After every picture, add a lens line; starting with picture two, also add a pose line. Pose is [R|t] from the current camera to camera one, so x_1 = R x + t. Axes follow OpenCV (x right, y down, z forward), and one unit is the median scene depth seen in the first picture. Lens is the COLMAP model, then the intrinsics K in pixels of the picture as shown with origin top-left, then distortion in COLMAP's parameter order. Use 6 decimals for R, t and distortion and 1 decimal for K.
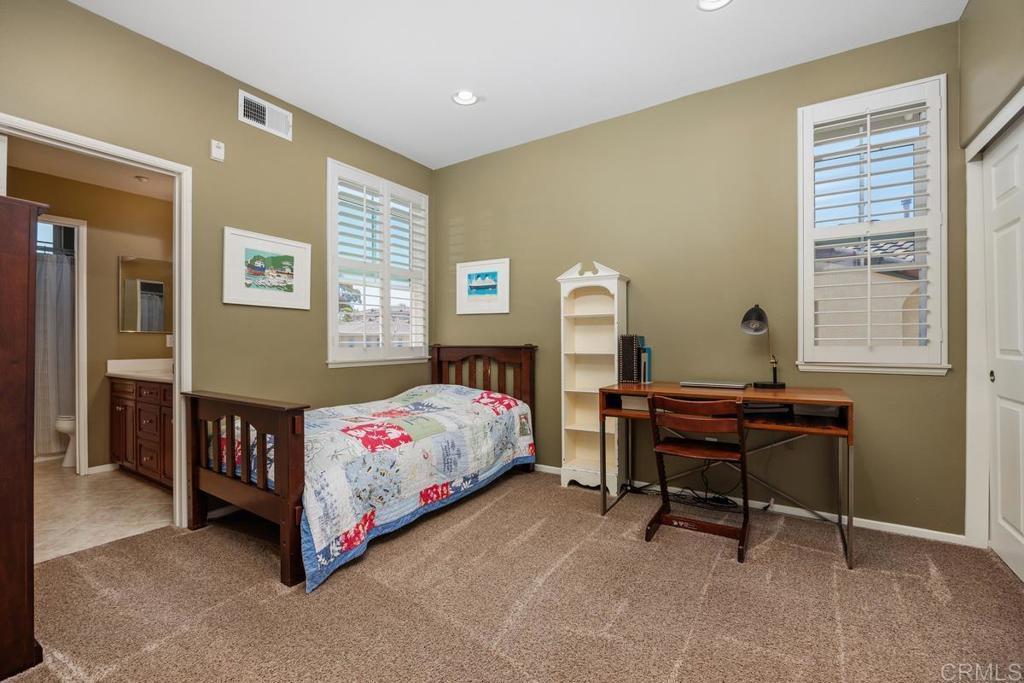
lens RADIAL K [[439.4, 0, 514.8], [0, 439.4, 341.8], [0, 0, 1]] dist [-0.000973, -0.000188]
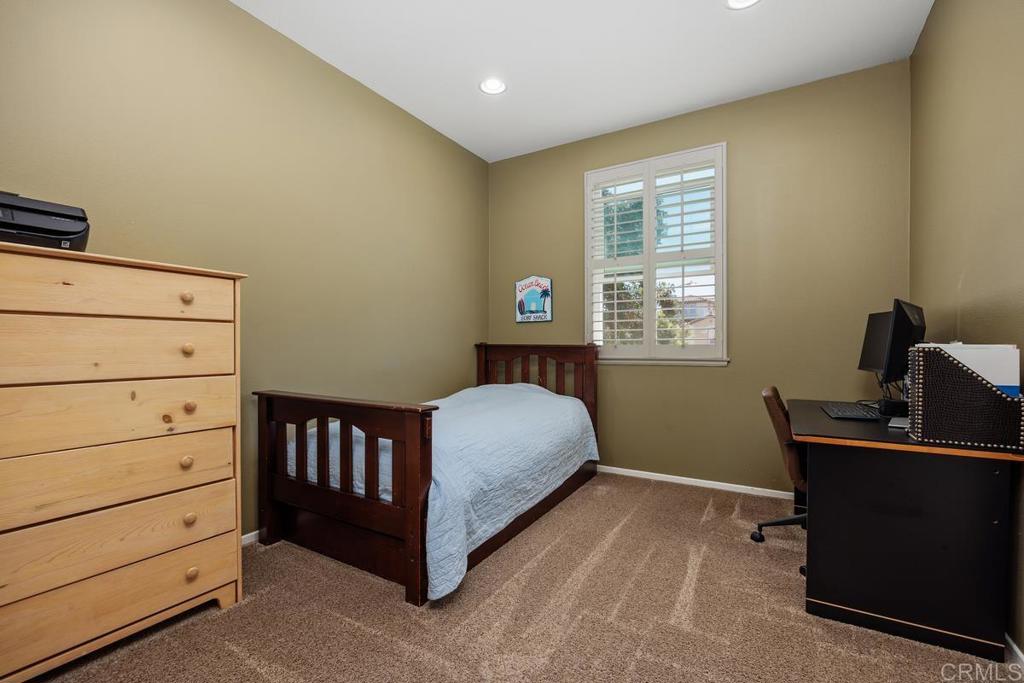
lens RADIAL K [[439.4, 0, 509.4], [0, 439.4, 342.7], [0, 0, 1]] dist [-0.000973, -0.000188]
pose [[0.998077, 0.006637, 0.061630, -0.213131], [-0.006909, 0.999967, 0.004190, 0.004581], [-0.061600, -0.004608, 0.998090, 0.051388]]
